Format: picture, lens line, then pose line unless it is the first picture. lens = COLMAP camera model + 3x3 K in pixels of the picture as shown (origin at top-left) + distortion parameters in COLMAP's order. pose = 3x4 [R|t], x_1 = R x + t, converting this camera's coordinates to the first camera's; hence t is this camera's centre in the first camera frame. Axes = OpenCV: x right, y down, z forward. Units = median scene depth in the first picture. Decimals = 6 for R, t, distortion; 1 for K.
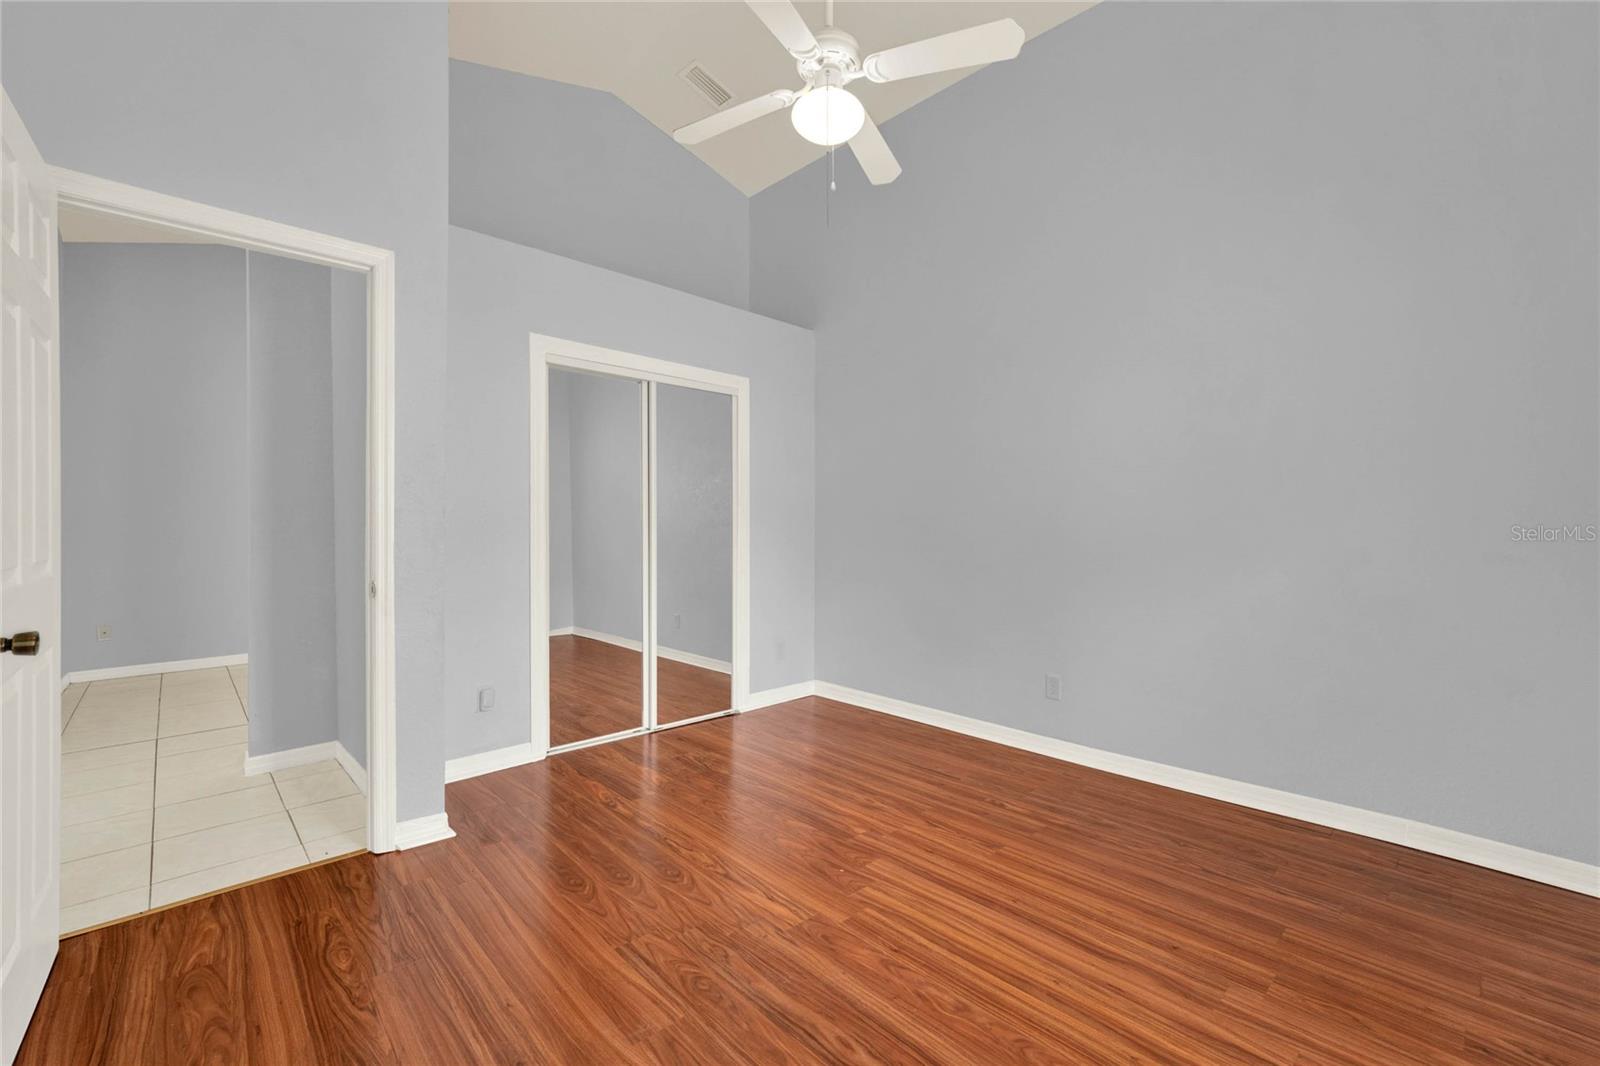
lens RADIAL K [[682.7, 0, 786.6], [0, 682.7, 540.4], [0, 0, 1]] dist [0.002824, 0.000165]
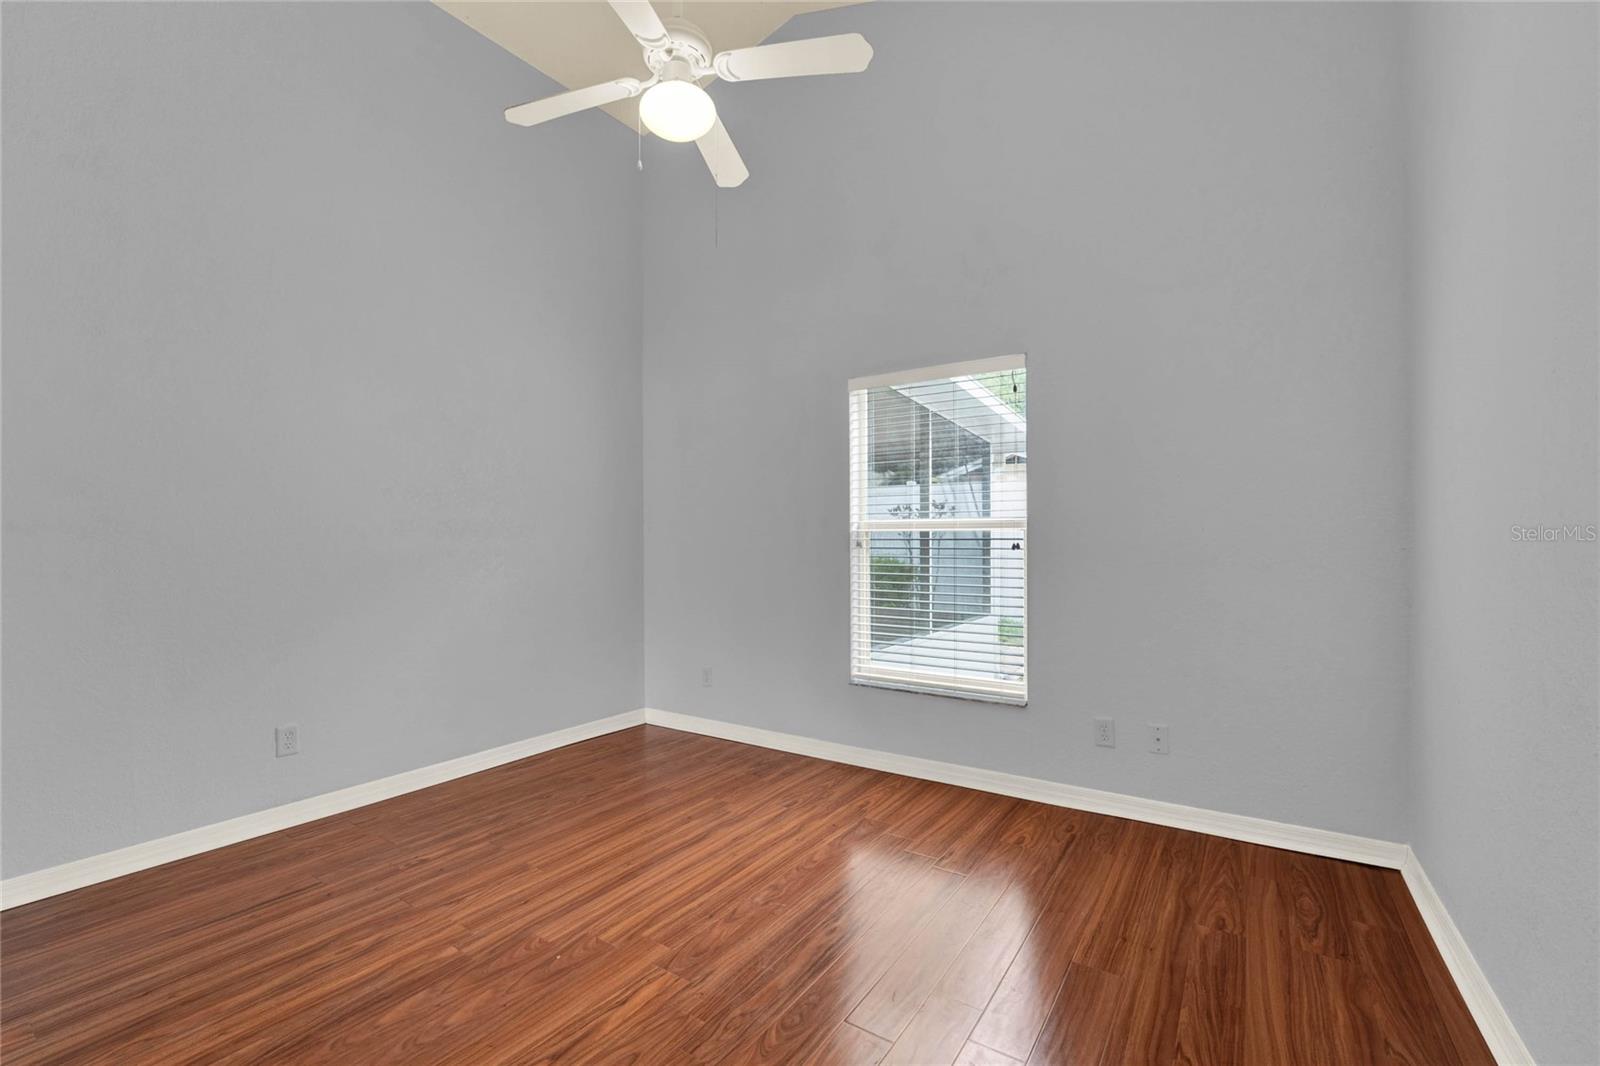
lens RADIAL K [[682.7, 0, 786.6], [0, 682.7, 540.4], [0, 0, 1]] dist [0.002824, 0.000165]
pose [[-0.225086, 0.003241, 0.974334, -0.794743], [0.012712, 0.999919, -0.000389, -0.018953], [-0.974256, 0.012298, -0.225109, 0.913781]]
